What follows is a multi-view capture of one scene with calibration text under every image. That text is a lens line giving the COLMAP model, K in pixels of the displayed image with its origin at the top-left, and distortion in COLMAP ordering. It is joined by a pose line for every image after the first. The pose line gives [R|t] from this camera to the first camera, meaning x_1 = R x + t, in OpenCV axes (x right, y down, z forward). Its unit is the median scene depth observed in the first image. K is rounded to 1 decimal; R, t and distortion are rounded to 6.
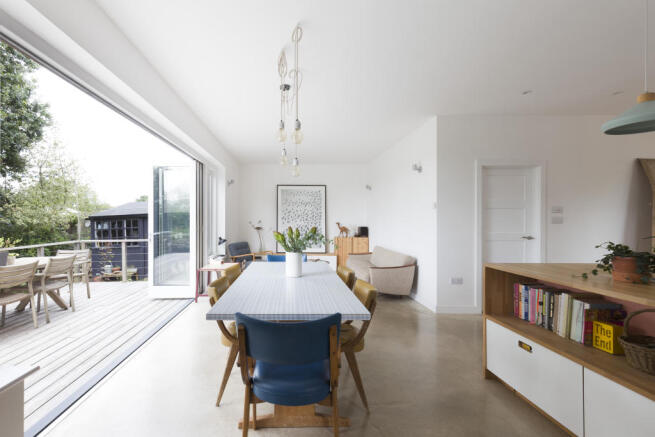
lens RADIAL K [[343.7, 0, 326.8], [0, 343.7, 221.5], [0, 0, 1]] dist [0.002197, 0.000518]
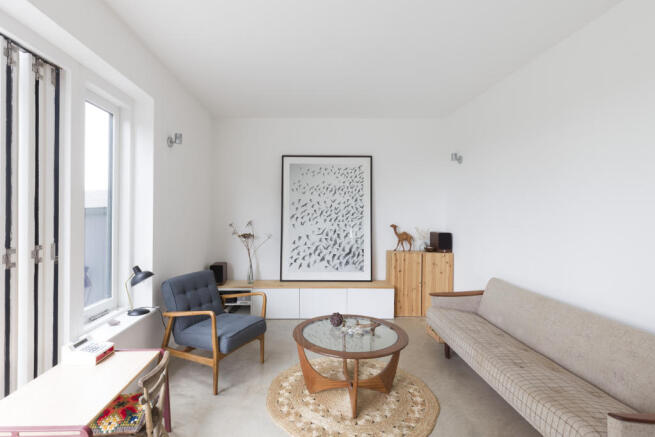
lens RADIAL K [[343.7, 0, 327.2], [0, 343.7, 214.8], [0, 0, 1]] dist [0.002197, 0.000518]
pose [[0.999100, 0.001119, -0.042397, -0.050544], [-0.001167, 0.999999, -0.001093, -0.011999], [0.042396, 0.001142, 0.999100, 0.461585]]
